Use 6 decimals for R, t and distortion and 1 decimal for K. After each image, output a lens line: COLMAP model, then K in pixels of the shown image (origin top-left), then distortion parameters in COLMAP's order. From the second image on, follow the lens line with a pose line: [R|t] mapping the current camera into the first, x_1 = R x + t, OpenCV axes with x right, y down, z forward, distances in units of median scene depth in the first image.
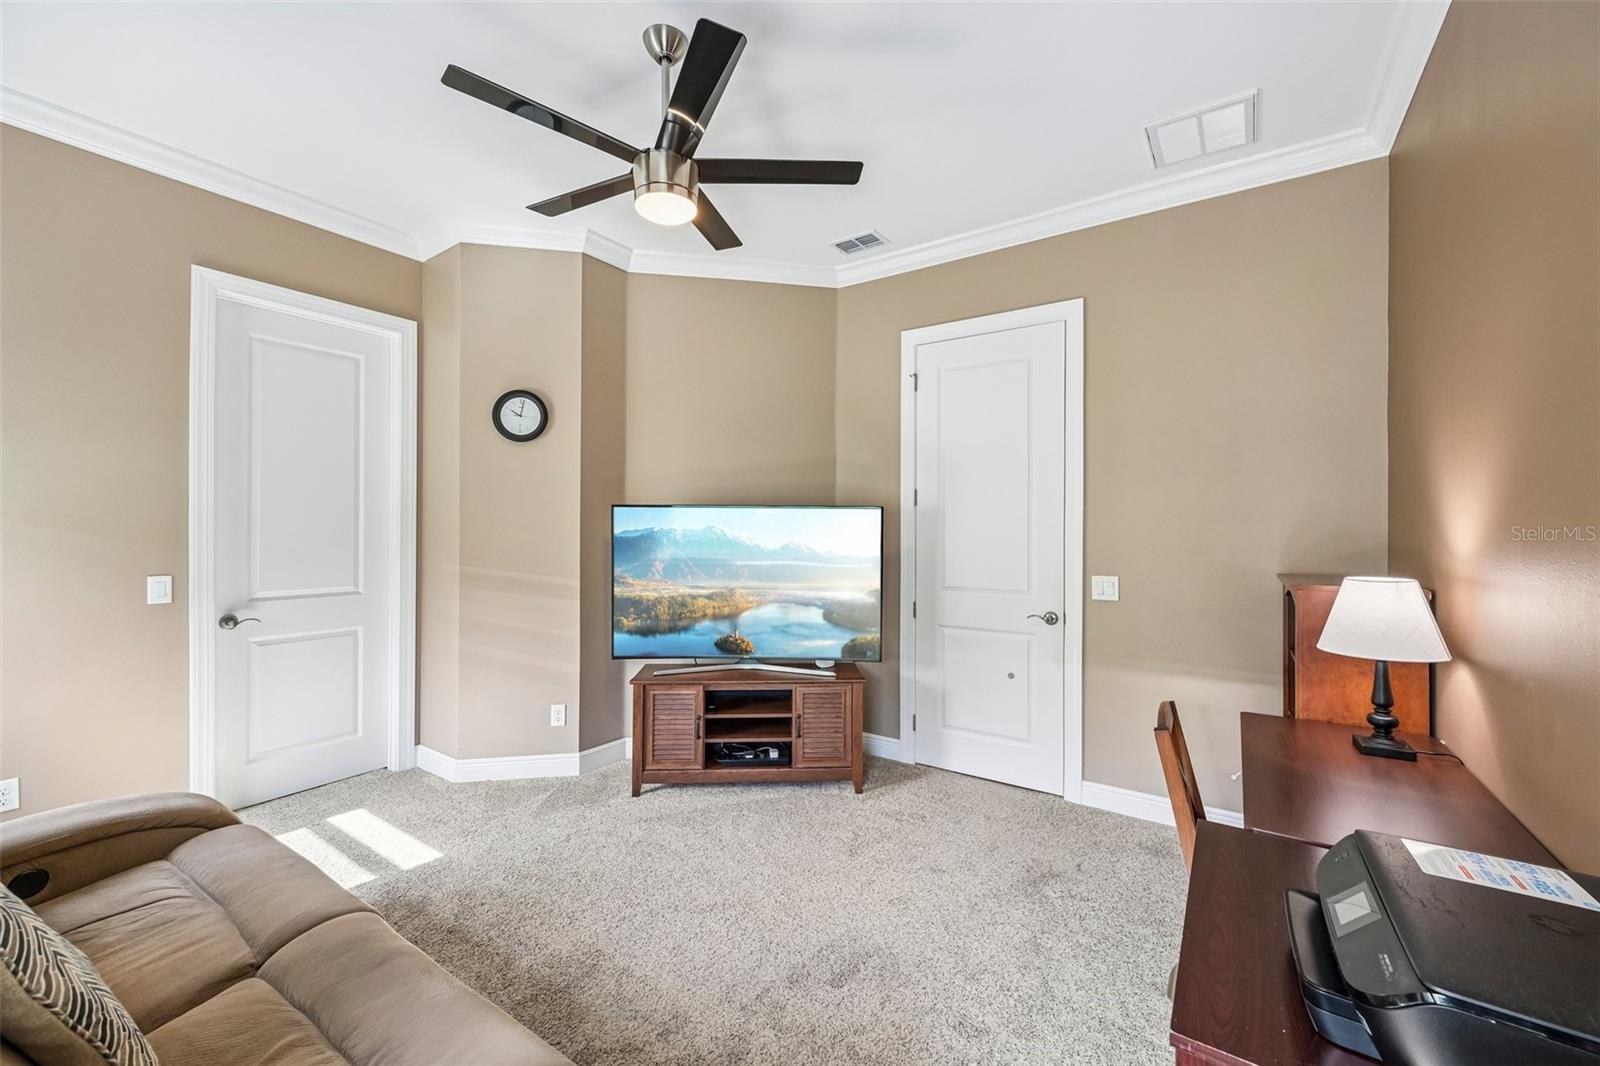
lens RADIAL K [[631.2, 0, 810.6], [0, 631.2, 529.6], [0, 0, 1]] dist [-0.000047, 0.000153]
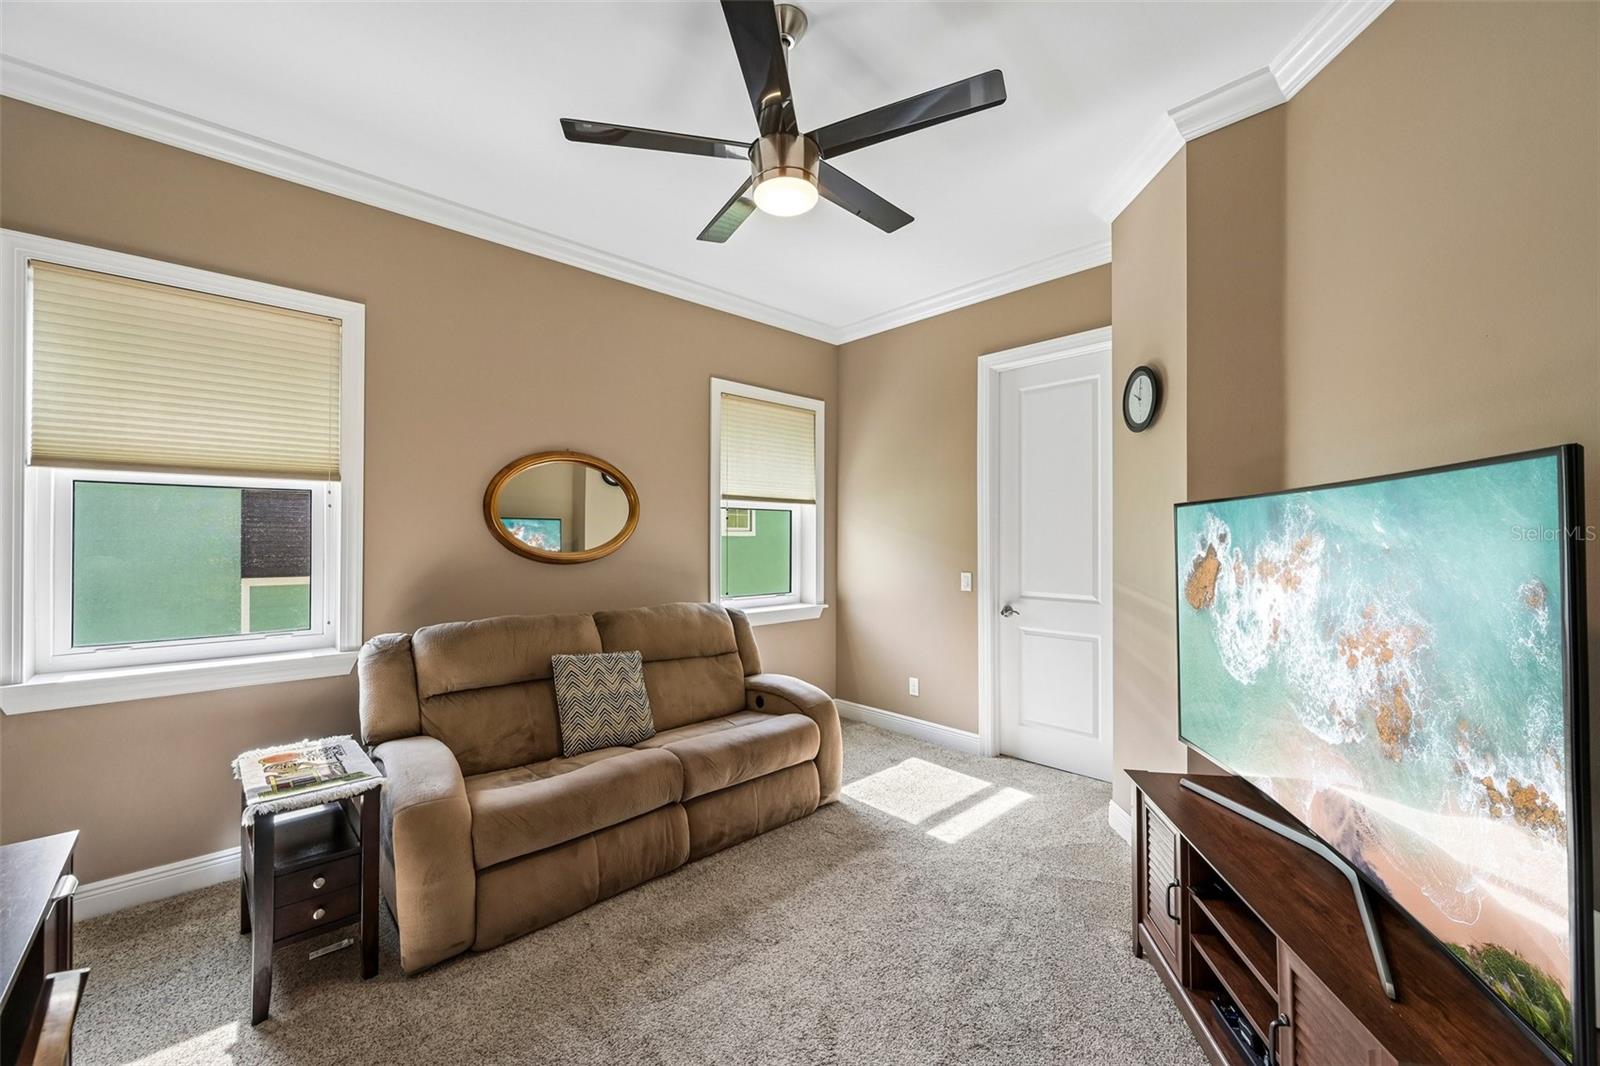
lens RADIAL K [[631.2, 0, 800.9], [0, 631.2, 530.0], [0, 0, 1]] dist [-0.000047, 0.000153]
pose [[-0.220357, -0.019798, -0.975218, 0.469177], [-0.008549, 0.999795, -0.018365, 0.003936], [0.975382, 0.004290, -0.220481, 0.868802]]
